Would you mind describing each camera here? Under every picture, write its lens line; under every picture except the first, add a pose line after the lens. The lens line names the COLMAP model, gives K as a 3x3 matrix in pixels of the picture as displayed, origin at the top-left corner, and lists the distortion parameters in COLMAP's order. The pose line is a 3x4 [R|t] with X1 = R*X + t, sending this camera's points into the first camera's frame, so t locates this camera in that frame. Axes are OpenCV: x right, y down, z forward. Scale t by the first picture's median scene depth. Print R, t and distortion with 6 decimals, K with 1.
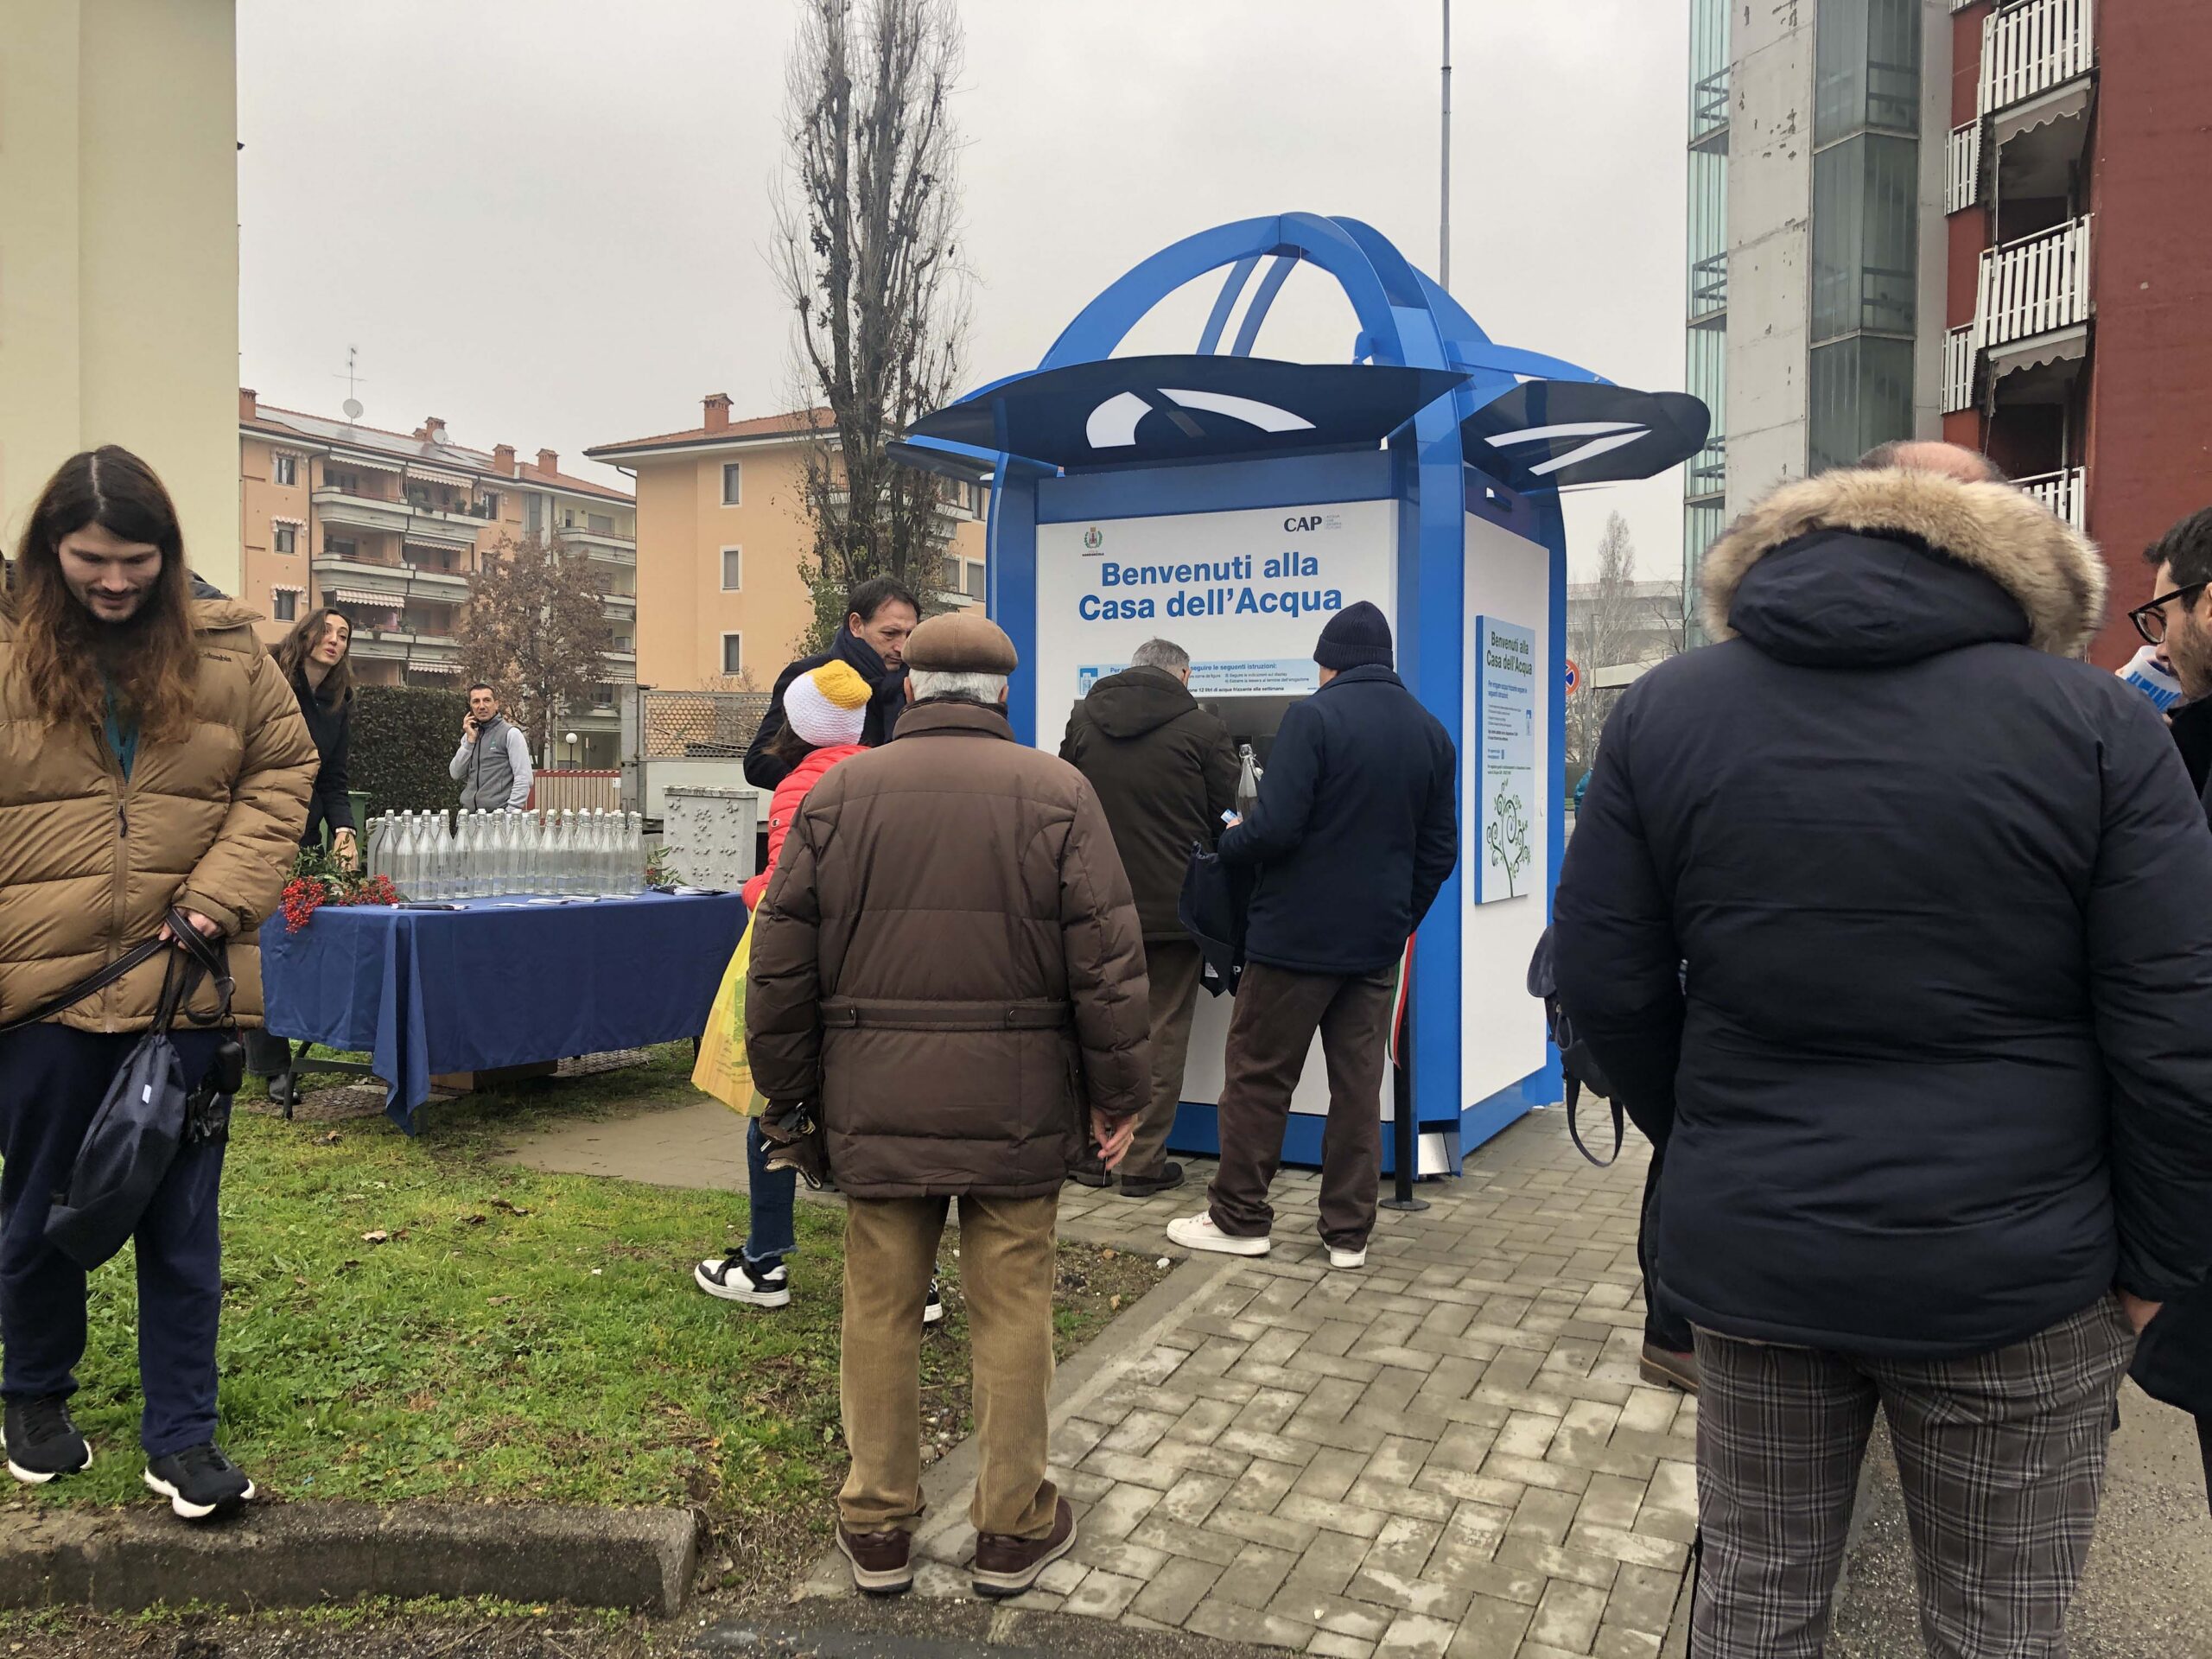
lens RADIAL K [[1805.0, 0, 1095.2], [0, 1805.0, 797.9], [0, 0, 1]] dist [0.023178, -0.014347]
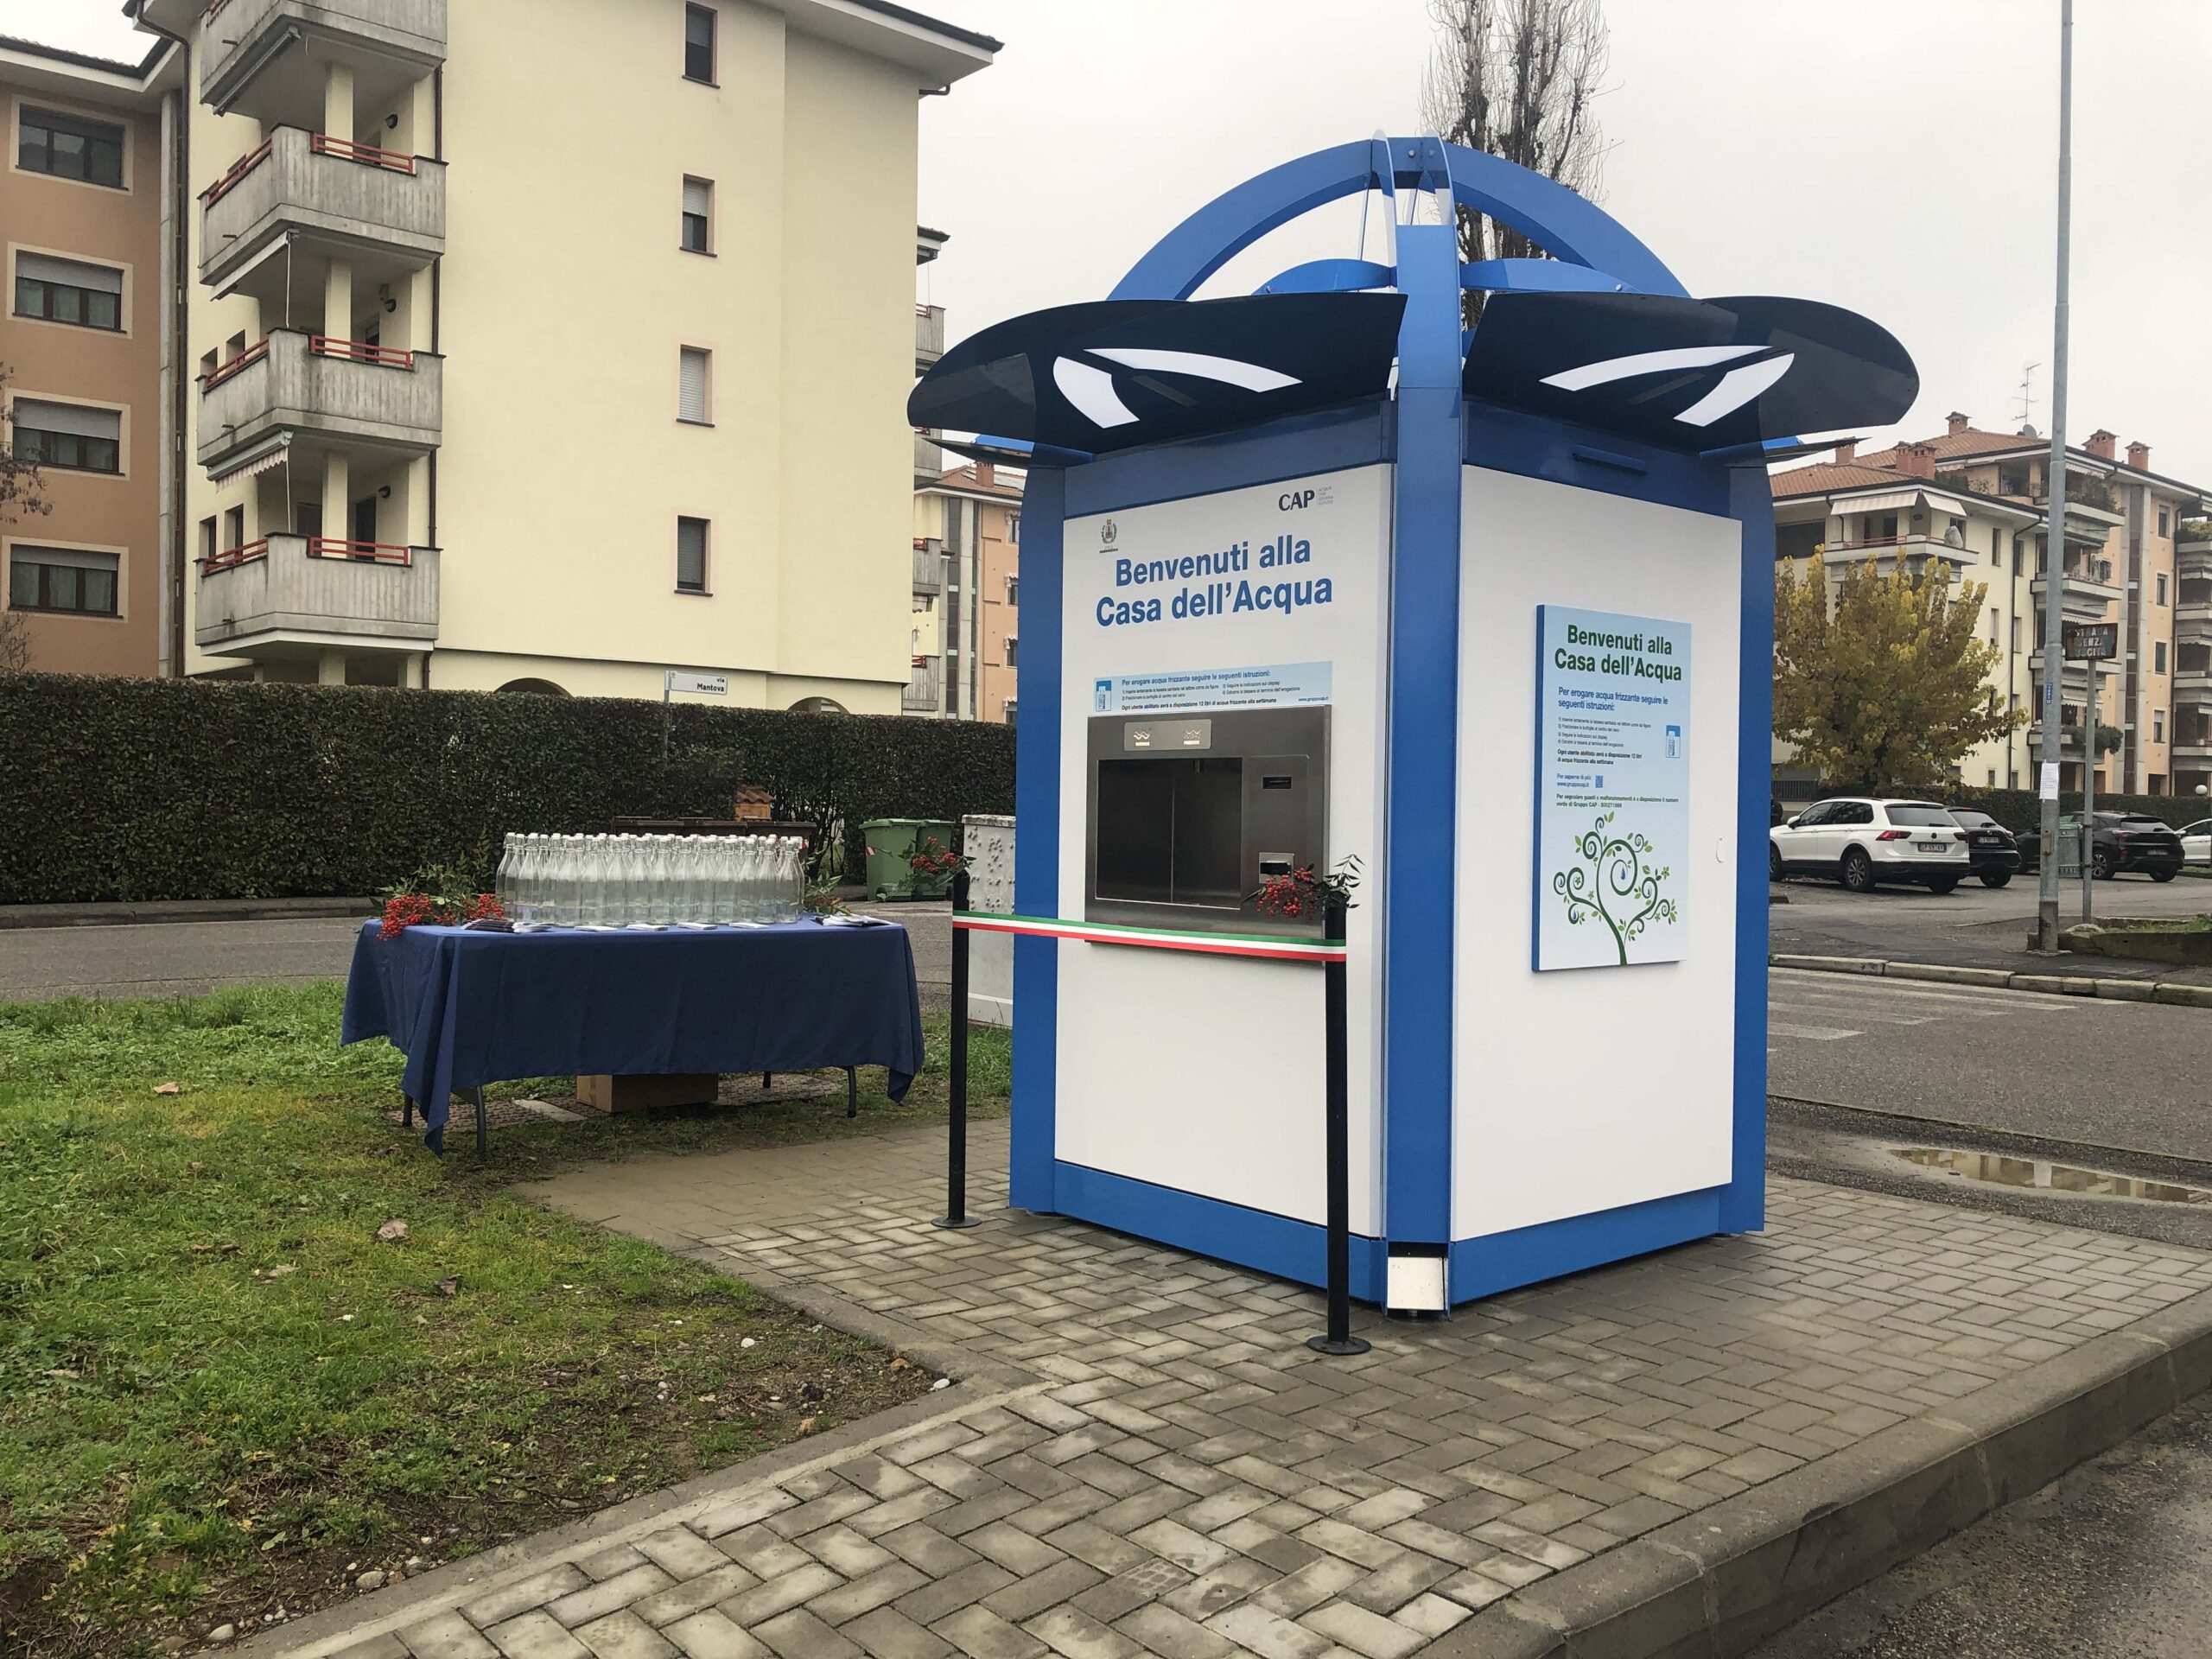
lens RADIAL K [[1805.0, 0, 1117.0], [0, 1805.0, 800.9], [0, 0, 1]] dist [0.023178, -0.014347]
pose [[0.924917, 0.008096, -0.380084, 0.325495], [-0.015314, 0.999755, -0.015970, -0.000030], [0.379862, 0.020592, 0.924814, 0.191346]]
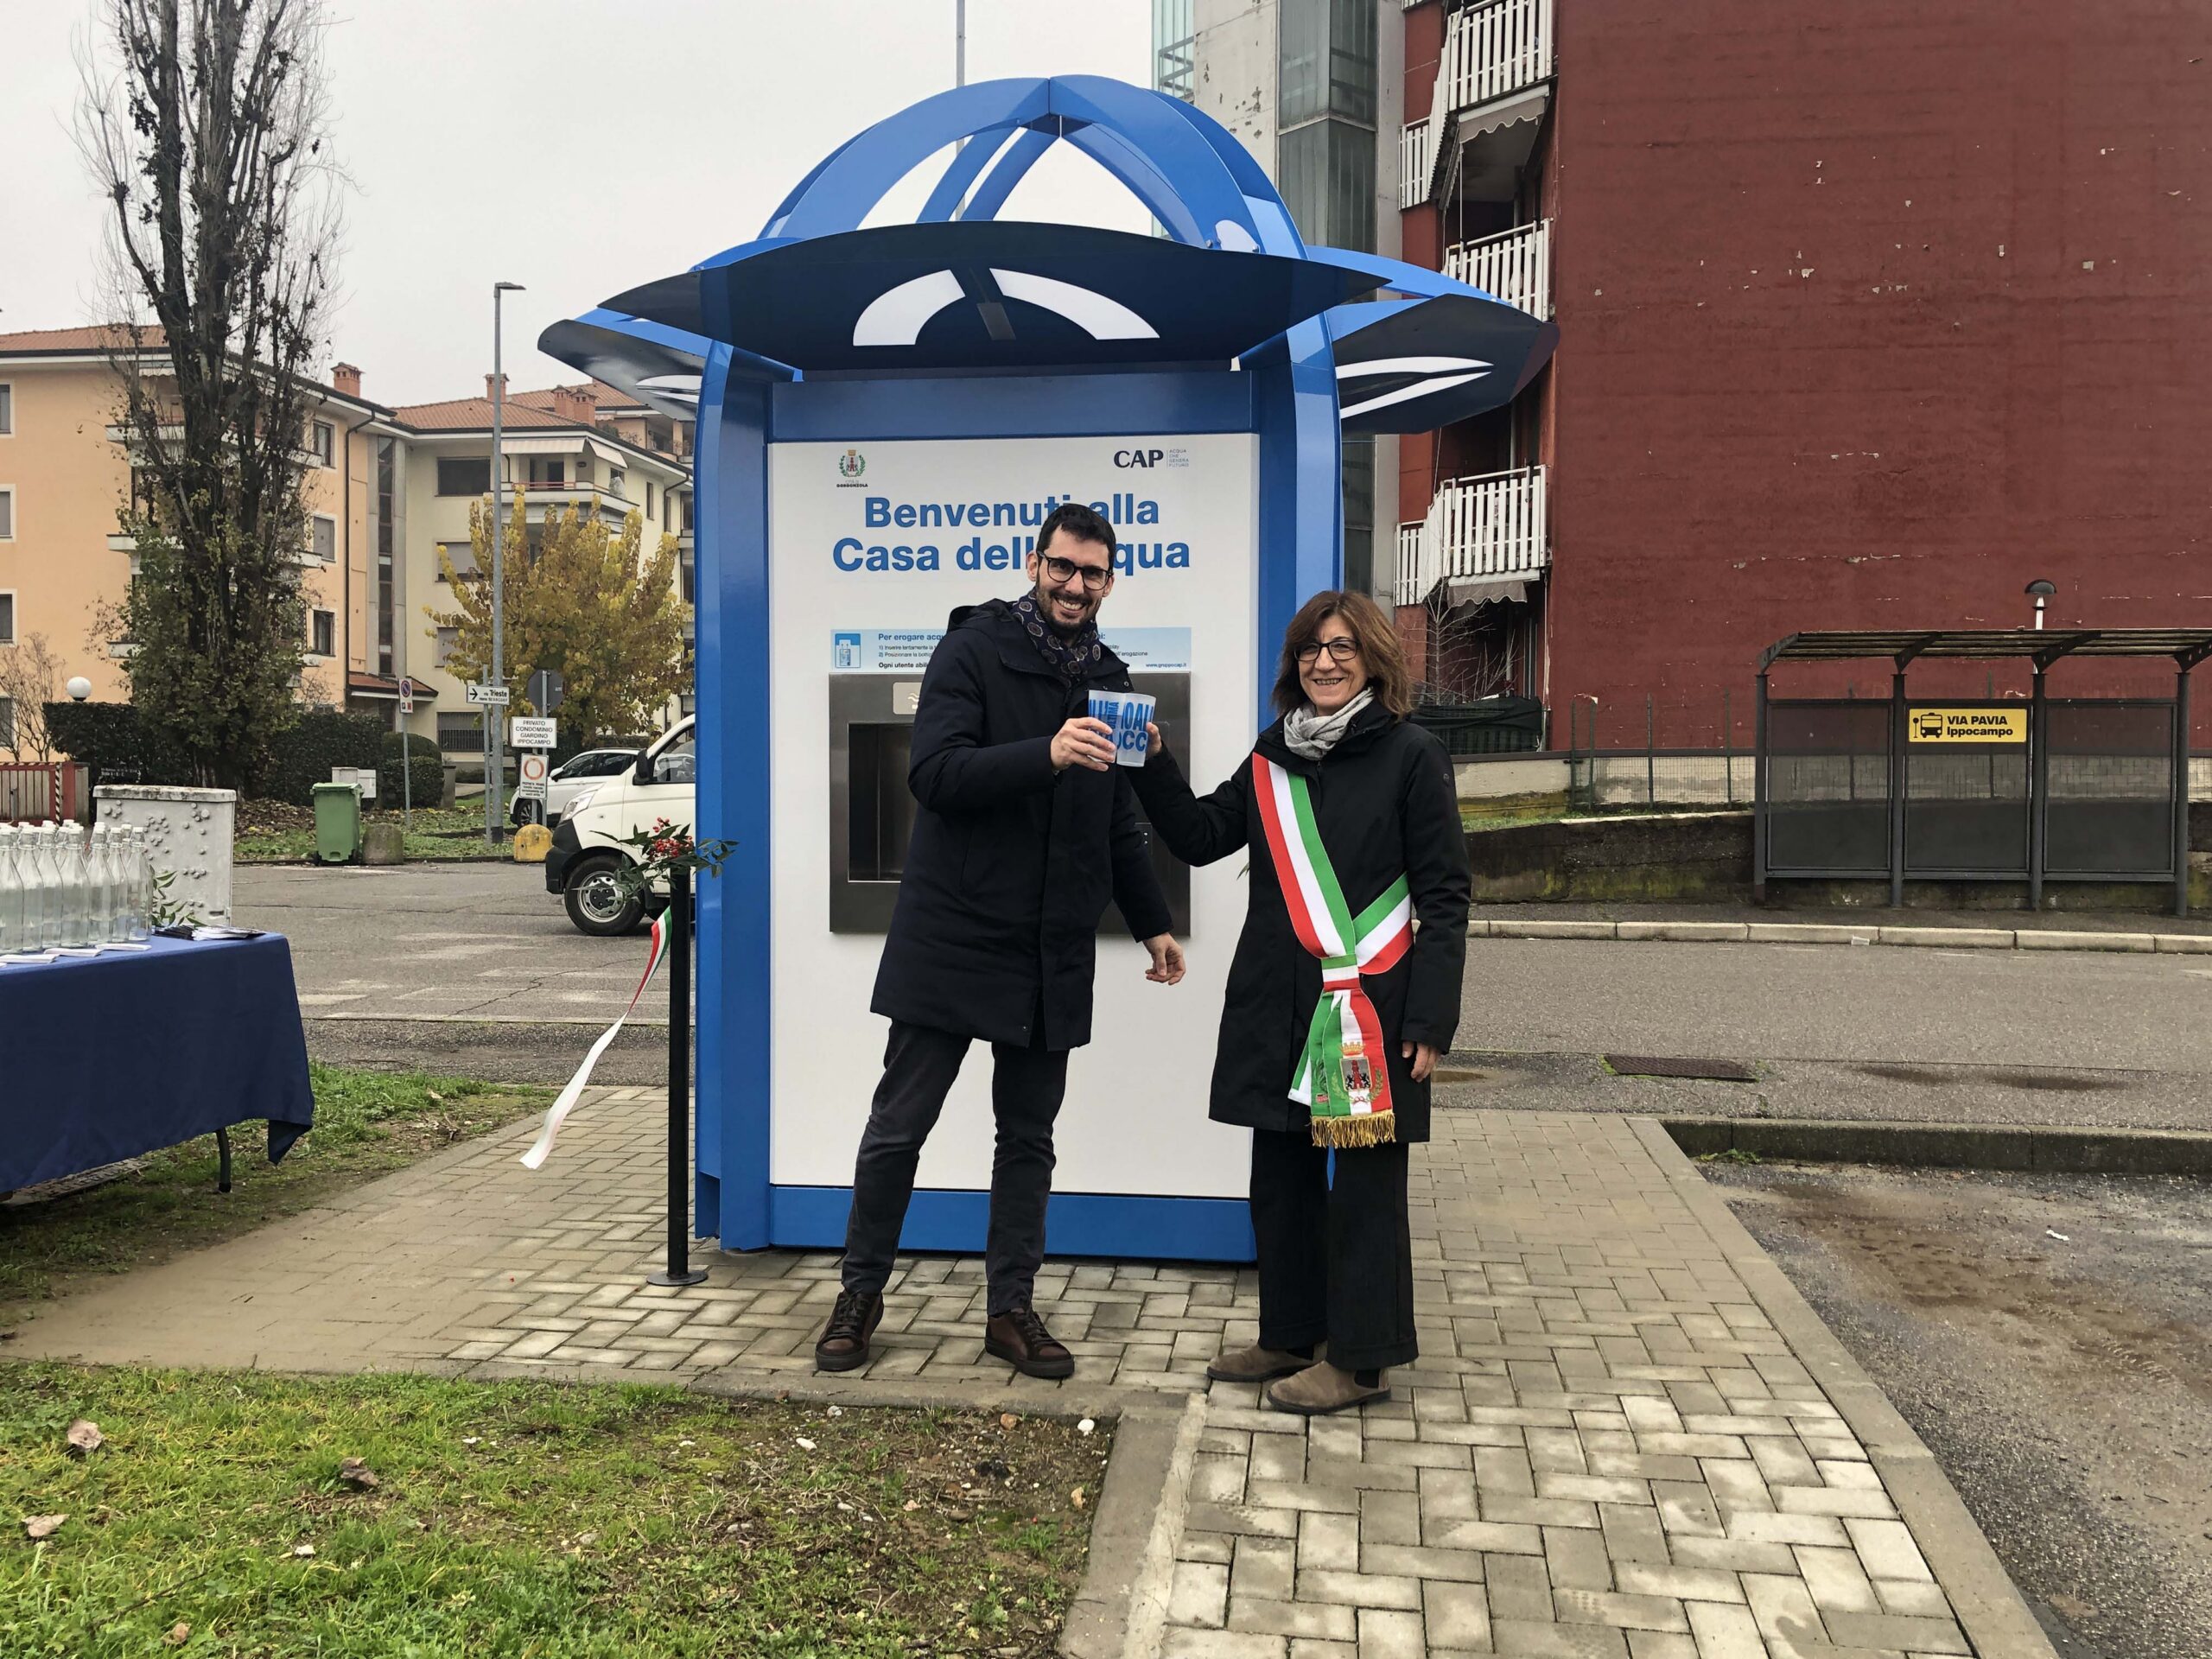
lens RADIAL K [[1922.5, 0, 1094.7], [0, 1922.5, 792.0], [0, 0, 1]] dist [0.020552, -0.007391]
pose [[0.947041, -0.005911, 0.321058, -0.163172], [0.005508, 0.999982, 0.002165, -0.005536], [-0.321065, -0.000281, 0.947057, 0.184304]]
